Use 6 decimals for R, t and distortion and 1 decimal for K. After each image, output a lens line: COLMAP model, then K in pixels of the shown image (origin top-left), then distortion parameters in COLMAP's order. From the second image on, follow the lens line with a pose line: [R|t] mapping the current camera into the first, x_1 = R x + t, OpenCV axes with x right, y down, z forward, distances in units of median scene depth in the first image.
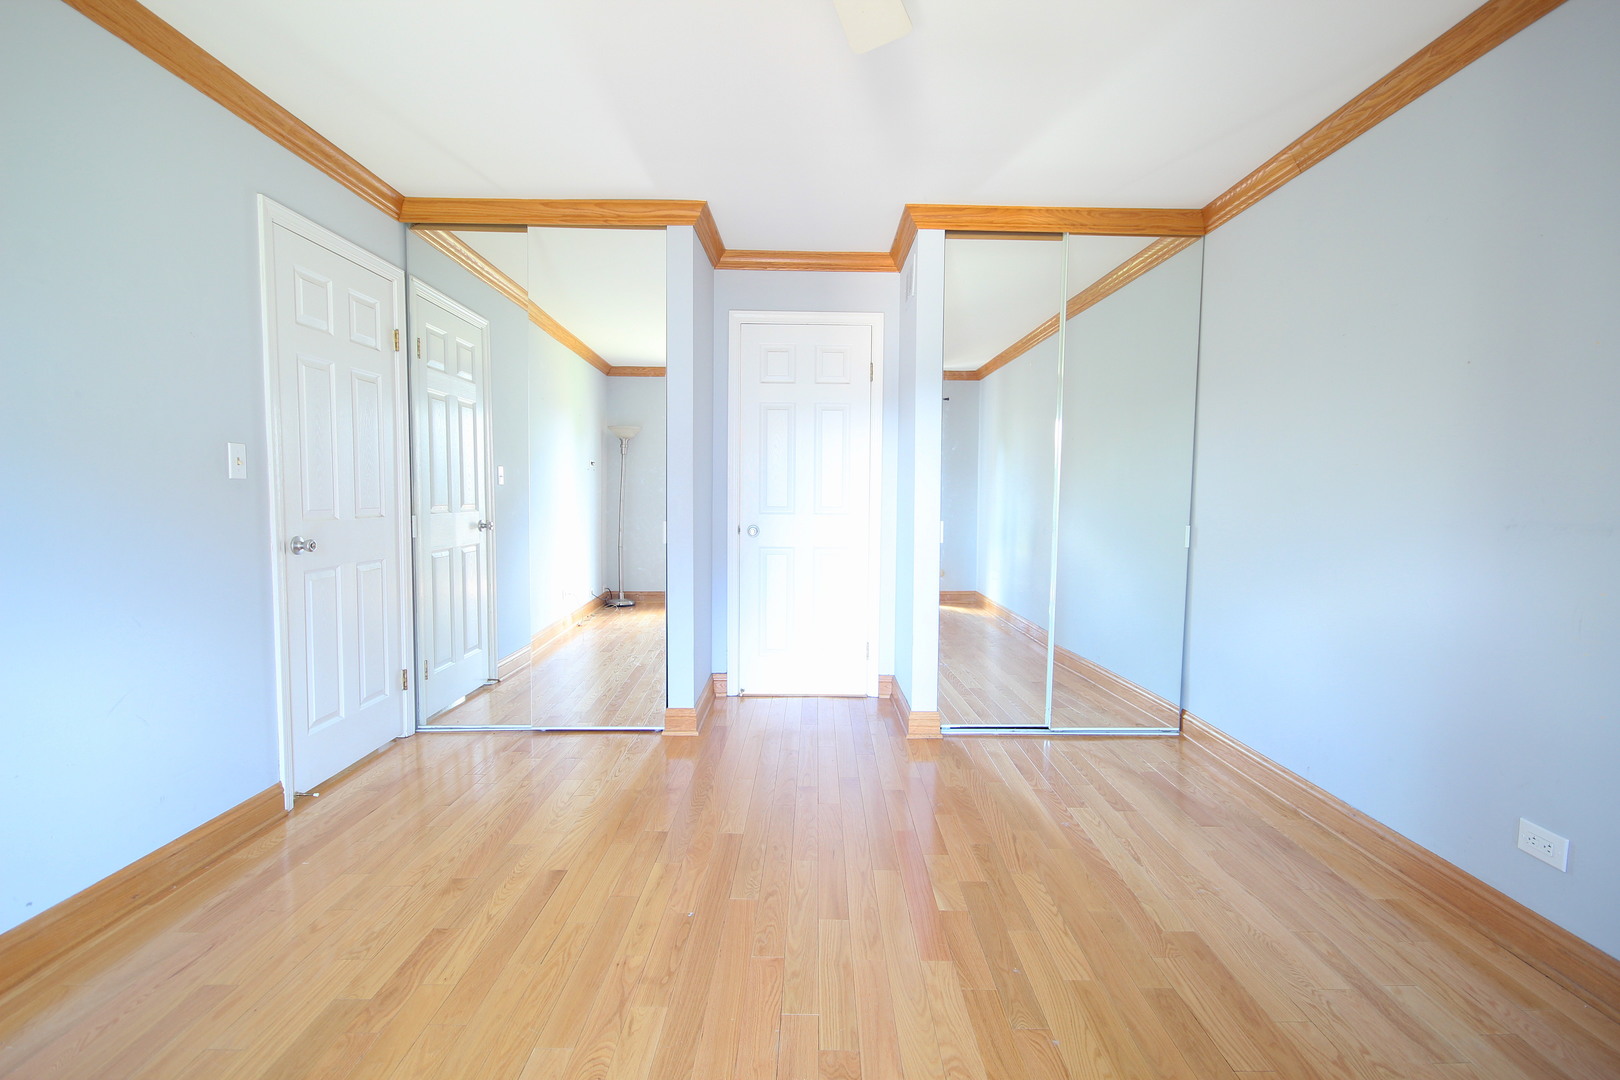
lens RADIAL K [[742.3, 0, 816.8], [0, 742.3, 536.5], [0, 0, 1]] dist [0.000313, 0.000183]
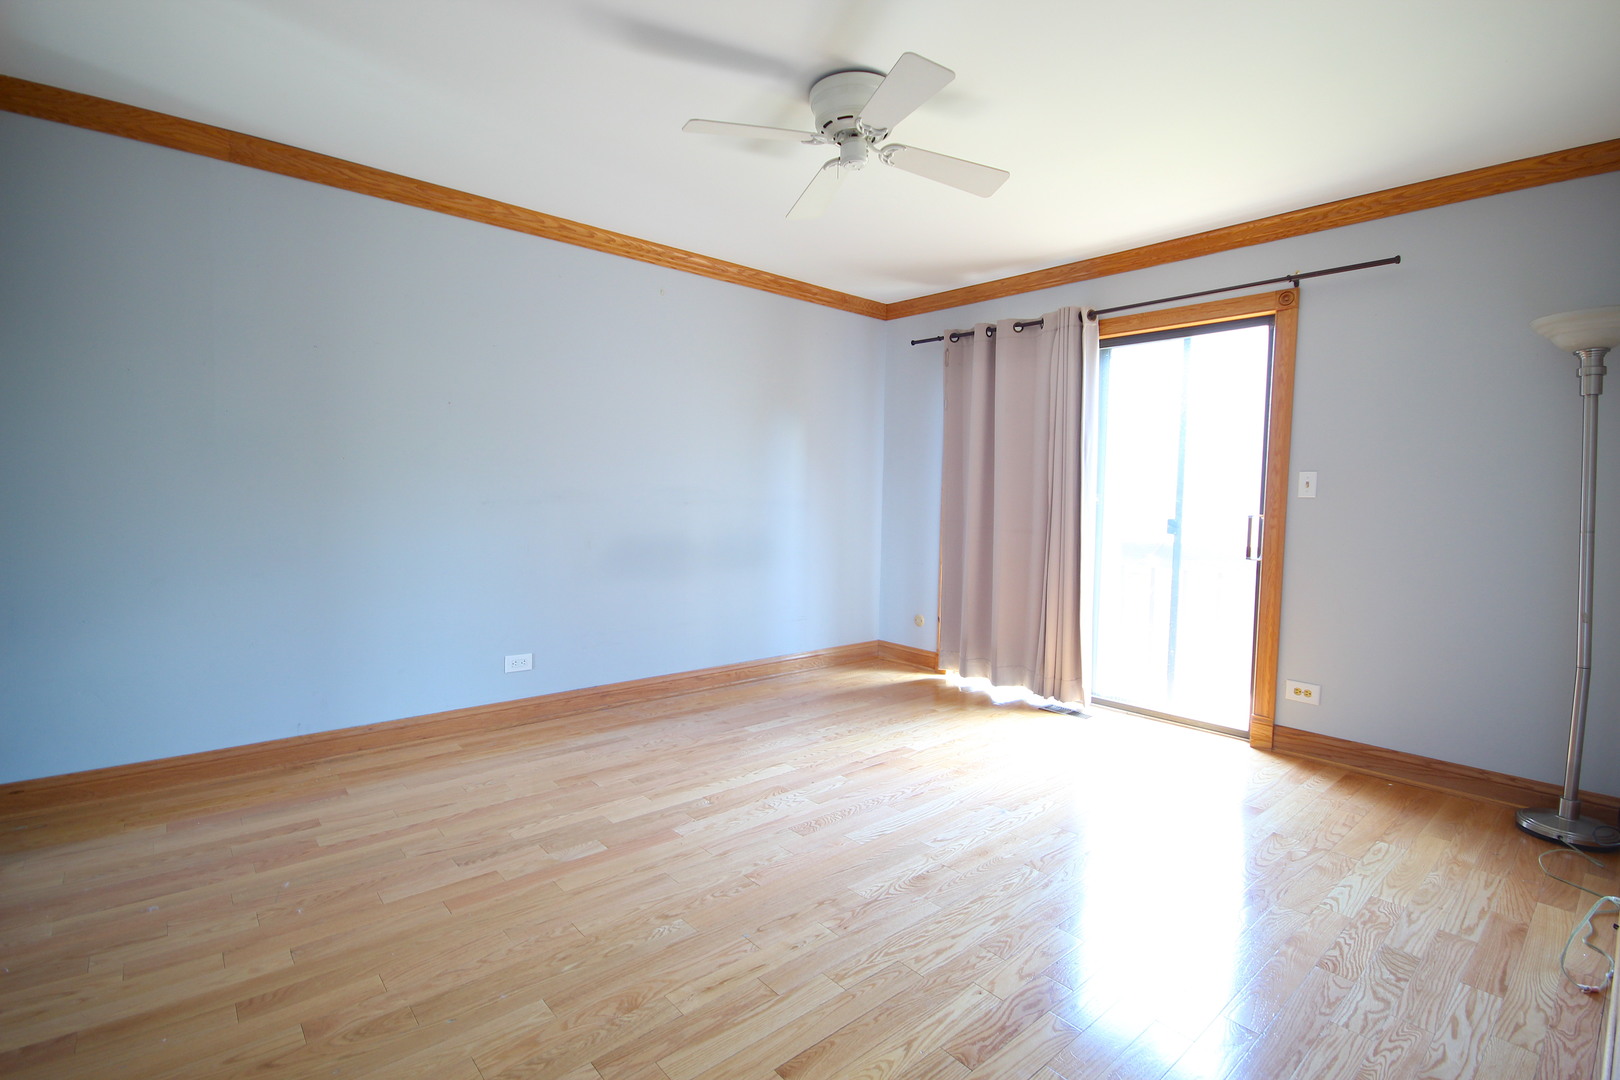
lens RADIAL K [[742.3, 0, 813.3], [0, 742.3, 537.7], [0, 0, 1]] dist [0.000313, 0.000183]
pose [[-0.648684, -0.062945, 0.758451, -0.935077], [0.021725, 0.994636, 0.101128, -0.091155], [-0.760748, 0.082077, -0.643837, 1.539027]]
